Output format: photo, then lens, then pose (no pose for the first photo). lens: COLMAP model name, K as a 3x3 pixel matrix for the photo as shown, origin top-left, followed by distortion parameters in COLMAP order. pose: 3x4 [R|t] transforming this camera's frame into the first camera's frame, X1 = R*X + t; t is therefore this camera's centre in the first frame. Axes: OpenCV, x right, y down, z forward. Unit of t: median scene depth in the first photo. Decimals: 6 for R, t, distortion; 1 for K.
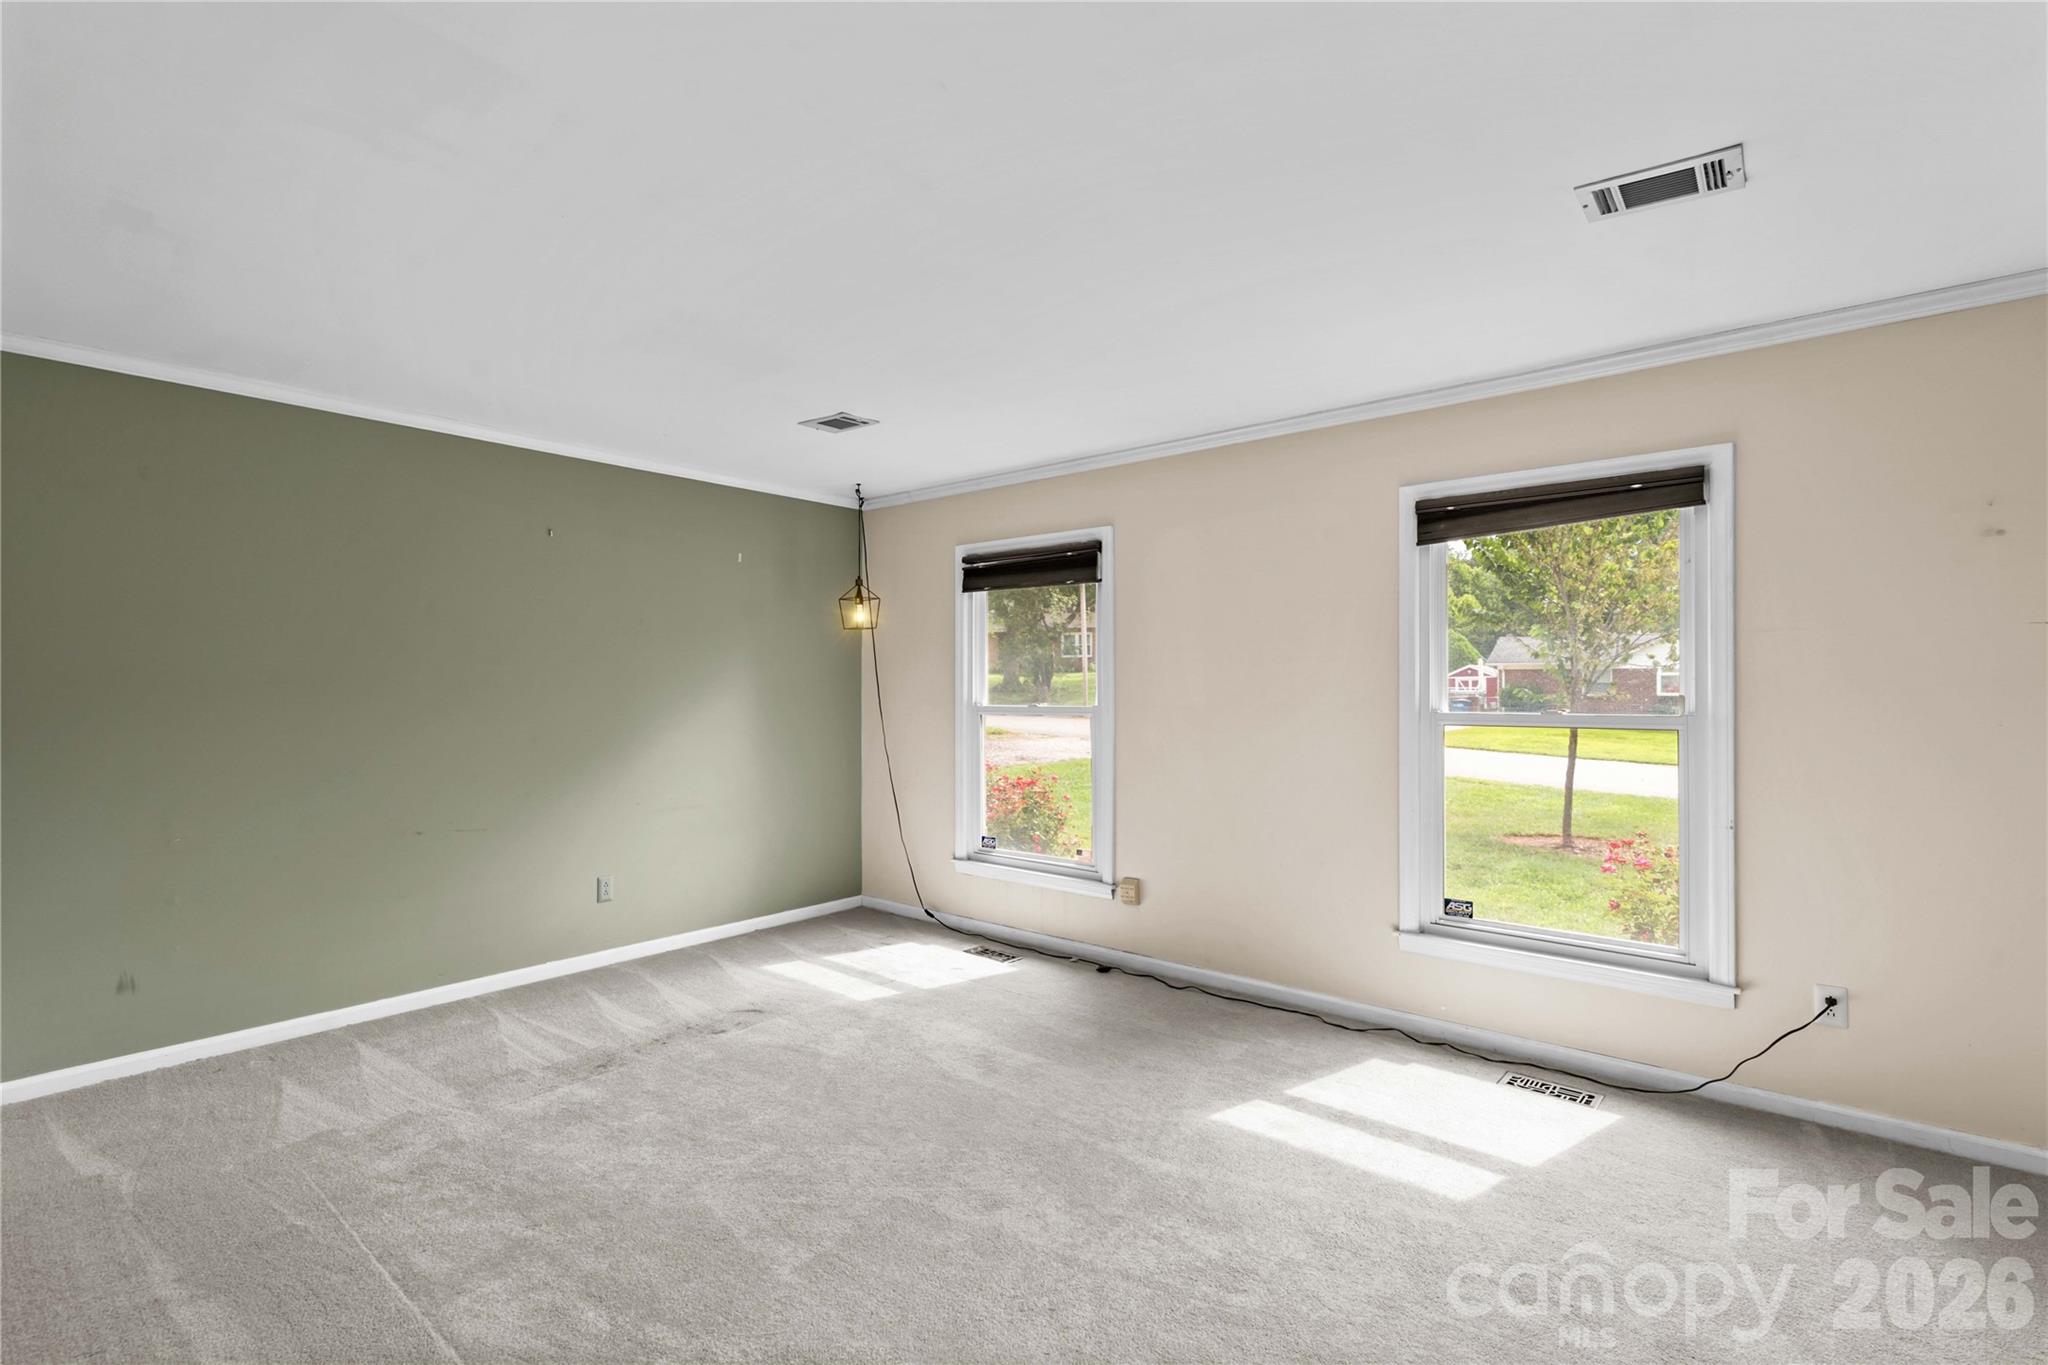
lens RADIAL K [[946.1, 0, 1007.1], [0, 946.1, 676.1], [0, 0, 1]] dist [0.000729, -0.000567]
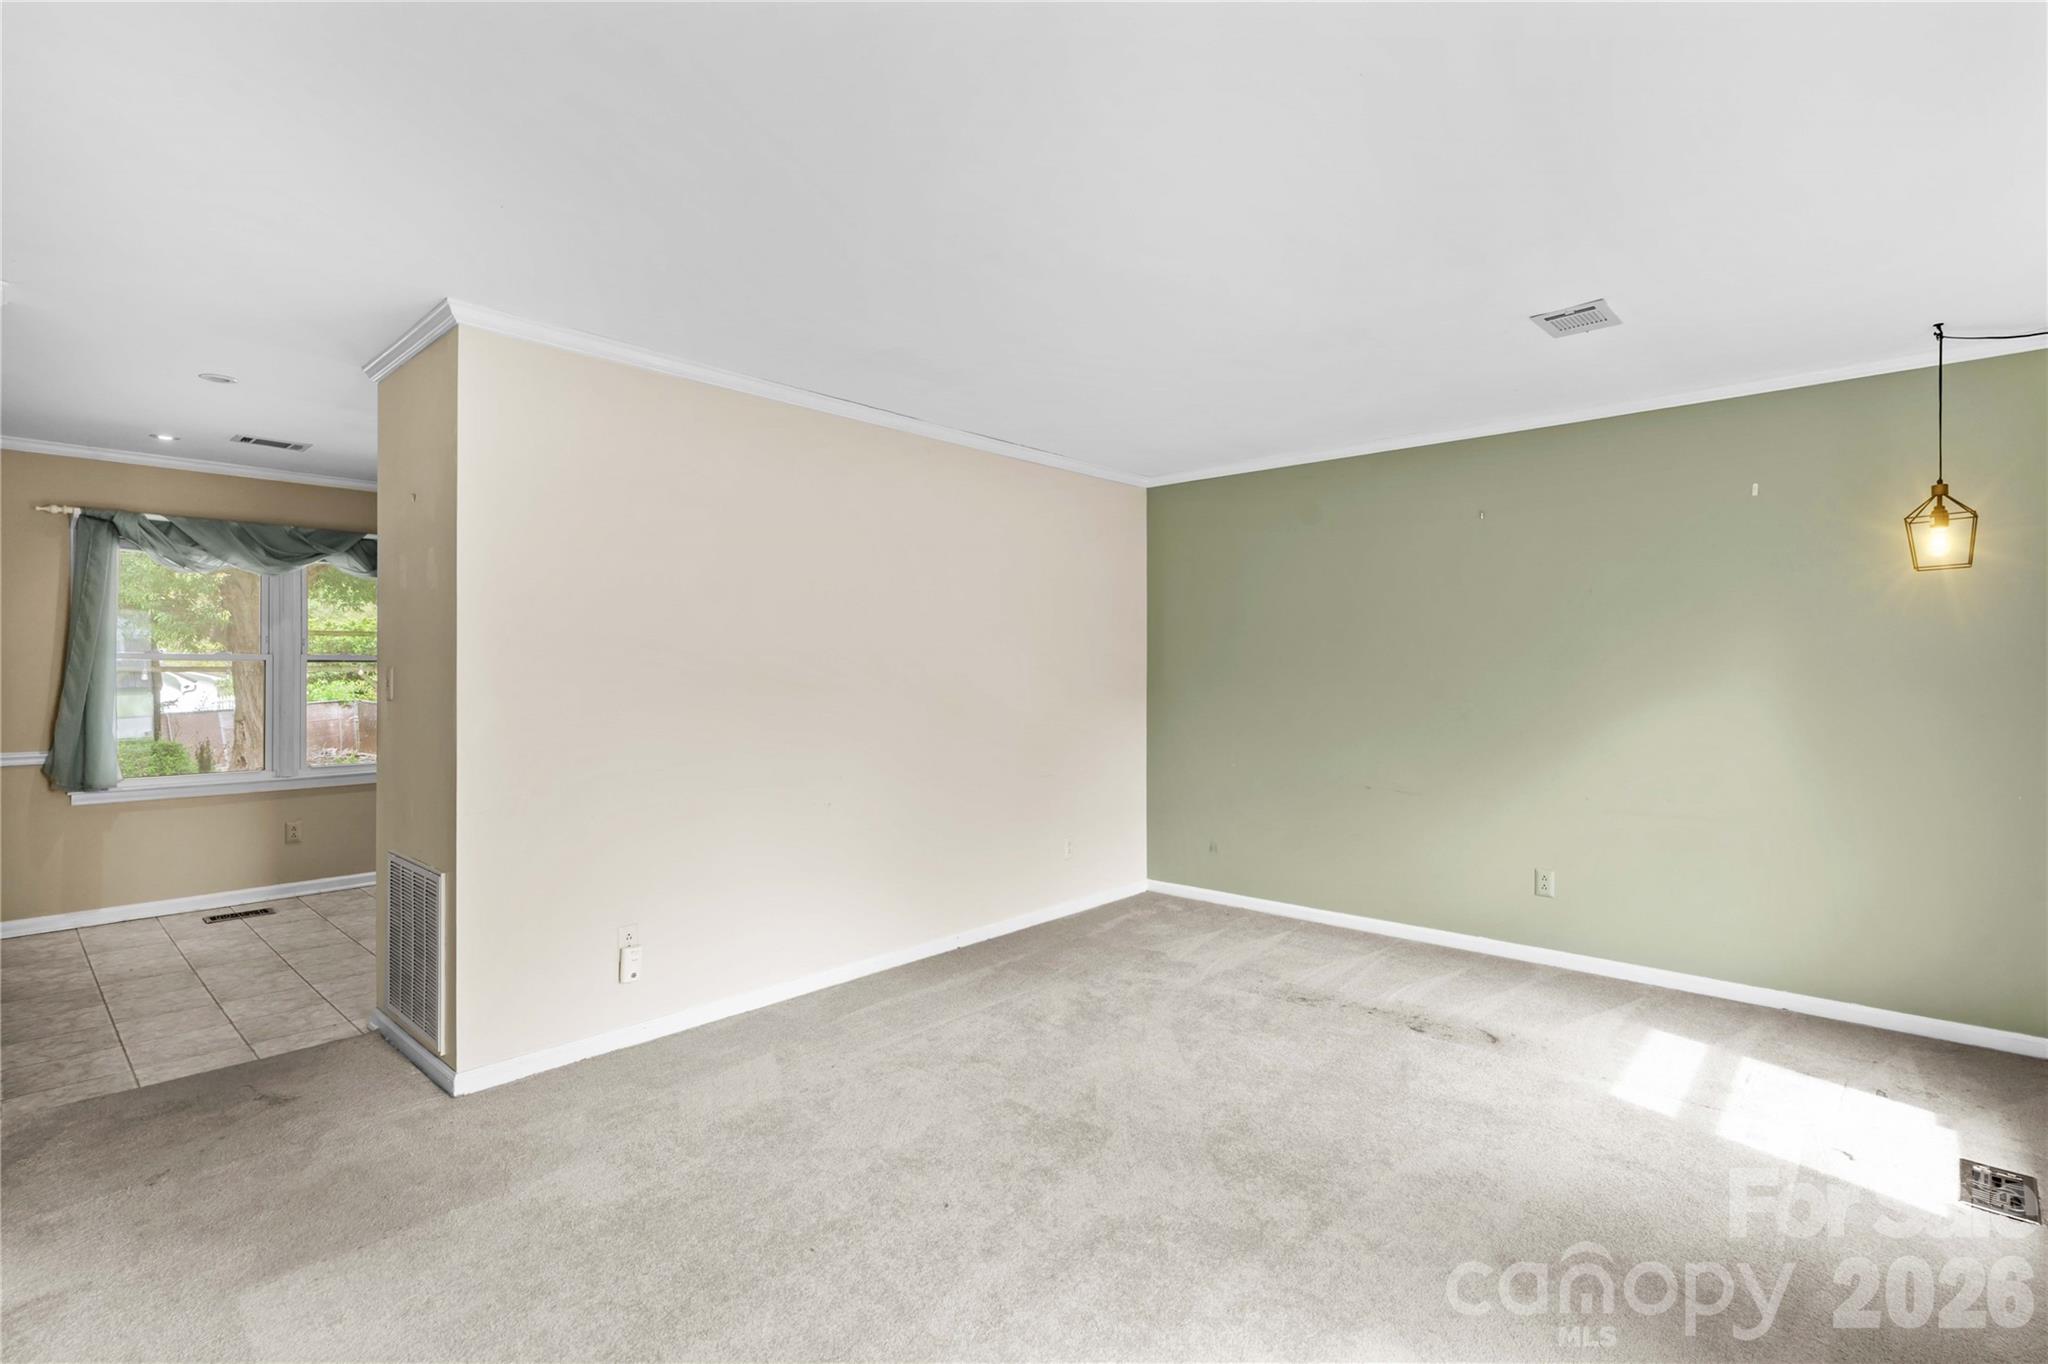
lens RADIAL K [[946.1, 0, 981.2], [0, 946.1, 669.7], [0, 0, 1]] dist [0.000729, -0.000567]
pose [[-0.024715, 0.001891, -0.999693, 0.654817], [0.001959, 0.999996, 0.001843, 0.017057], [0.999693, -0.001913, -0.024719, 0.601831]]
